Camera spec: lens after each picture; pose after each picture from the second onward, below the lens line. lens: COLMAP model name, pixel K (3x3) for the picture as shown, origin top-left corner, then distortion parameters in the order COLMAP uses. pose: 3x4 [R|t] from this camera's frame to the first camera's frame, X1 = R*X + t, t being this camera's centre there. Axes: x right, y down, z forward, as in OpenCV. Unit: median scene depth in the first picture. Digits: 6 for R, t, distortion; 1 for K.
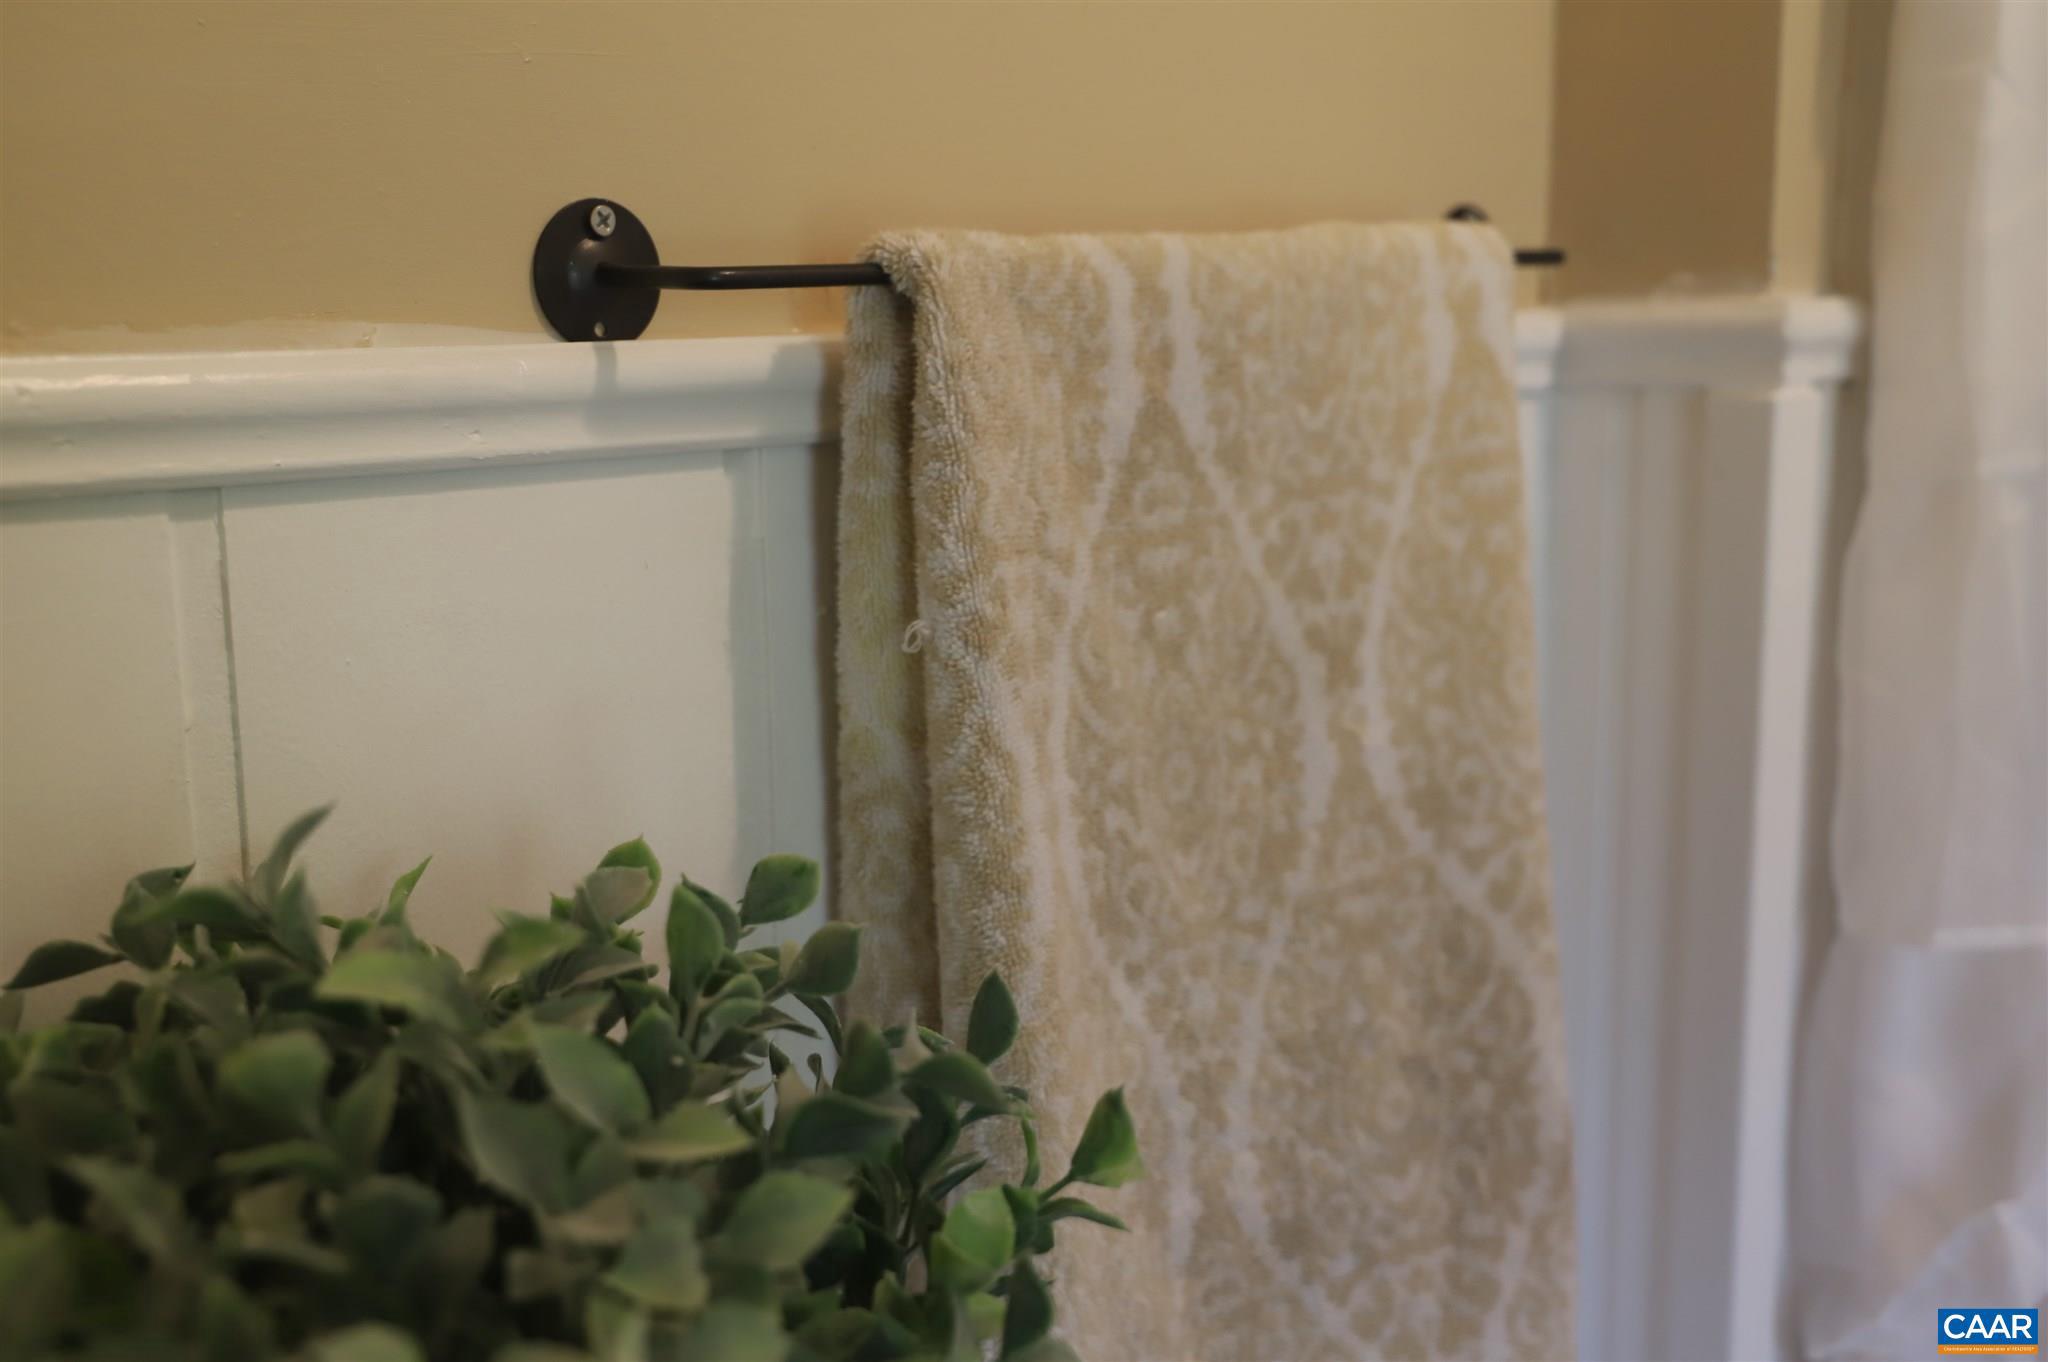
lens RADIAL K [[2405.6, 0, 1024.0], [0, 2405.6, 681.0], [0, 0, 1]] dist [-0.001835, -0.002183]
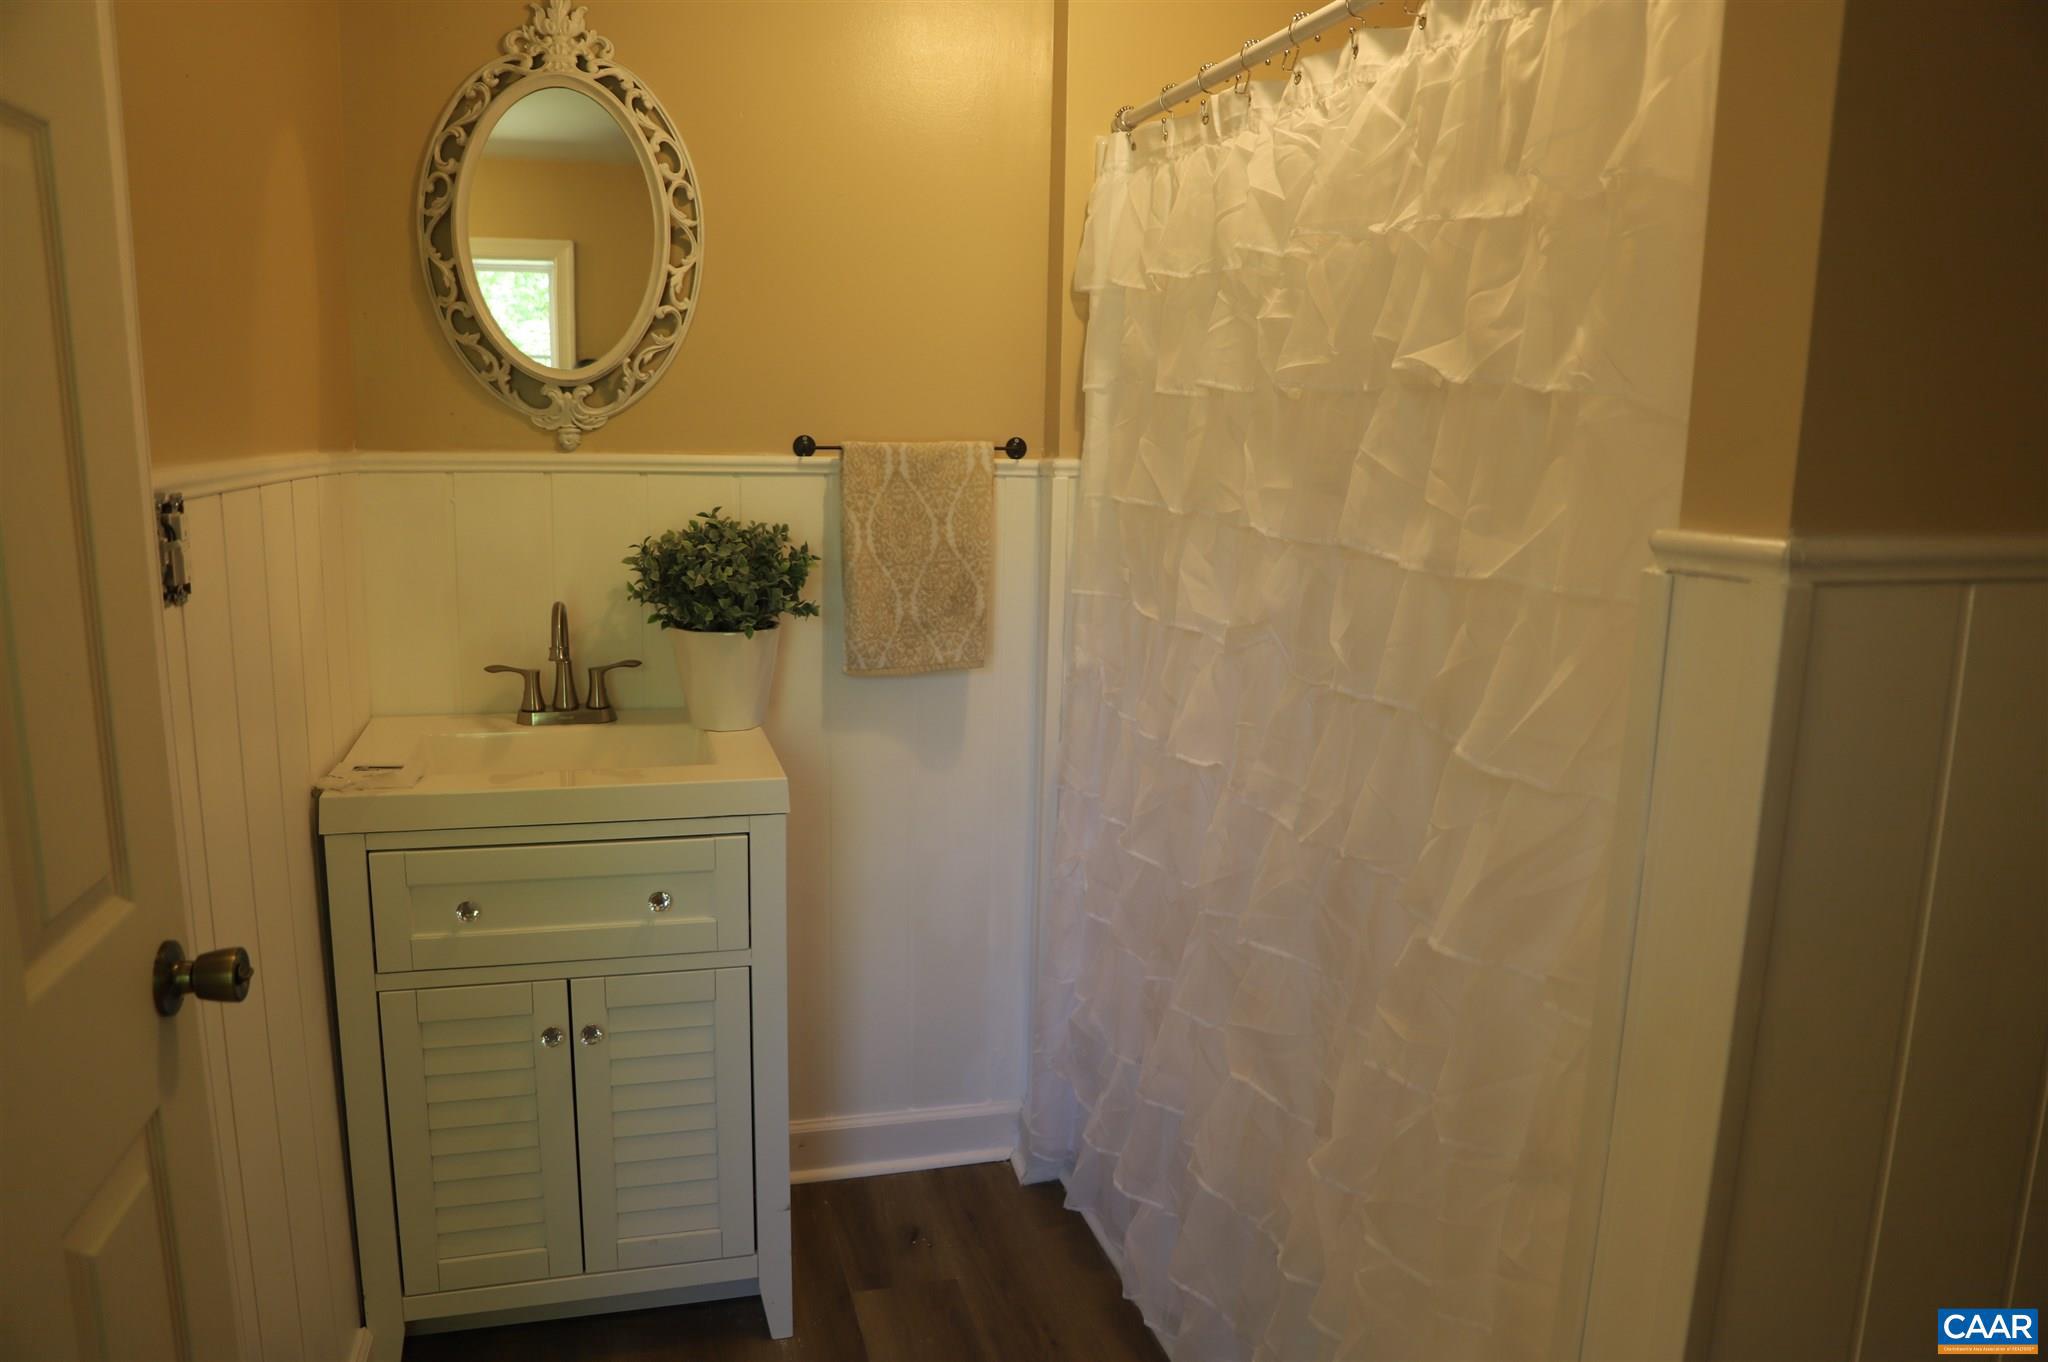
lens RADIAL K [[1385.3, 0, 1019.0], [0, 1385.3, 670.9], [0, 0, 1]] dist [-0.142138, 0.094801]
pose [[0.863554, 0.116192, -0.490687, 1.947836], [-0.114896, 0.992833, 0.032893, 0.217810], [0.490992, 0.027973, 0.870715, -1.718131]]
